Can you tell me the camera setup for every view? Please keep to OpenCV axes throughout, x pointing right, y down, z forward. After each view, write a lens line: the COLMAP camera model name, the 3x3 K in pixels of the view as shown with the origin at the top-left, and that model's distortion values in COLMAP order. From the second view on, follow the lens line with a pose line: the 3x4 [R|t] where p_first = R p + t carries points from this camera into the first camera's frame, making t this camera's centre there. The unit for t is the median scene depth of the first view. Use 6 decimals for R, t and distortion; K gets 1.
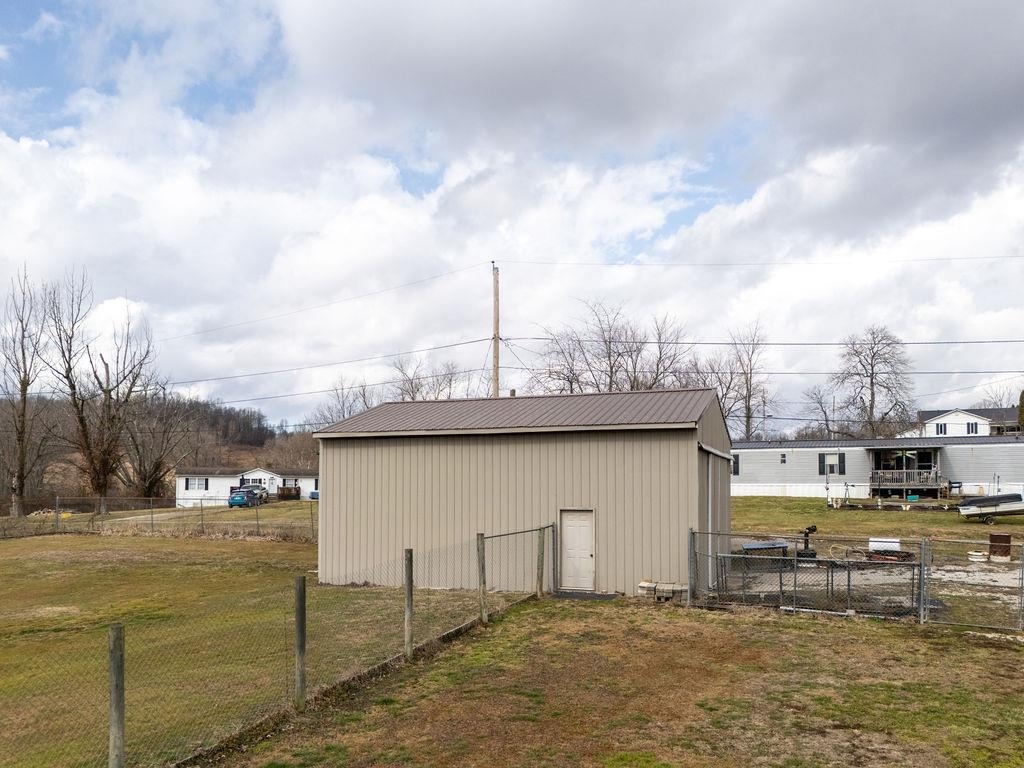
lens RADIAL K [[770.0, 0, 551.8], [0, 770.0, 472.3], [0, 0, 1]] dist [0.097814, -0.135768]
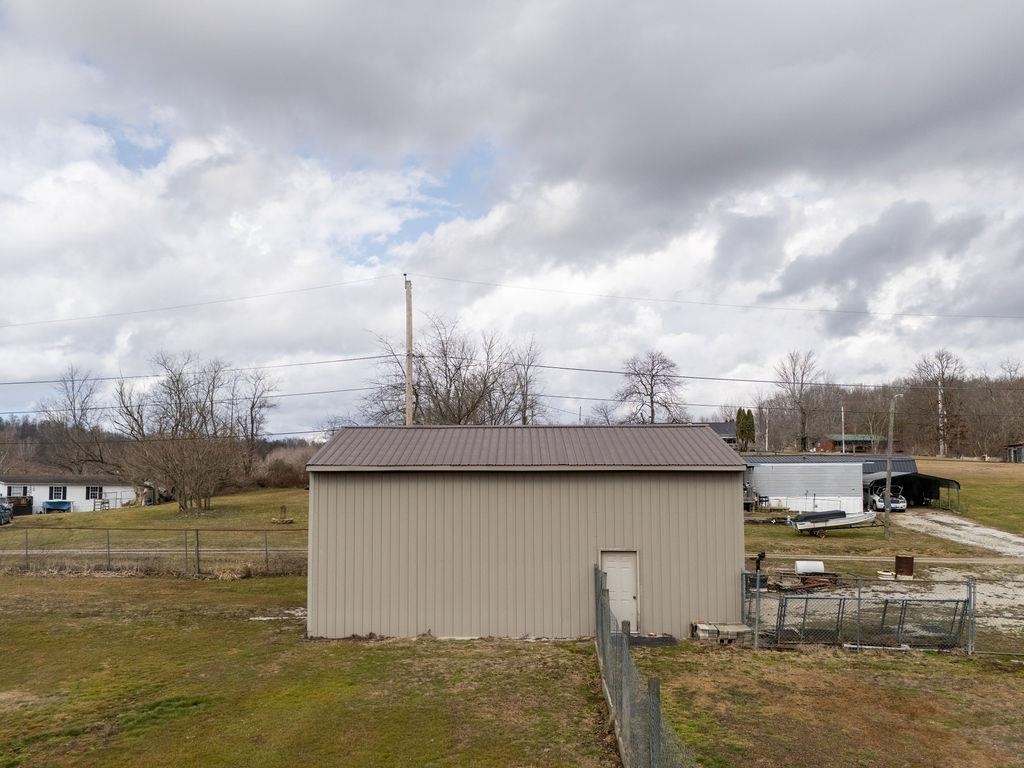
lens RADIAL K [[758.6, 0, 511.3], [0, 758.6, 450.2], [0, 0, 1]] dist [0.060138, -0.037874]
pose [[0.952131, 0.013192, 0.305405, -0.171577], [-0.004950, 0.999603, -0.027748, -0.022283], [-0.305650, 0.024908, 0.951818, 0.052187]]
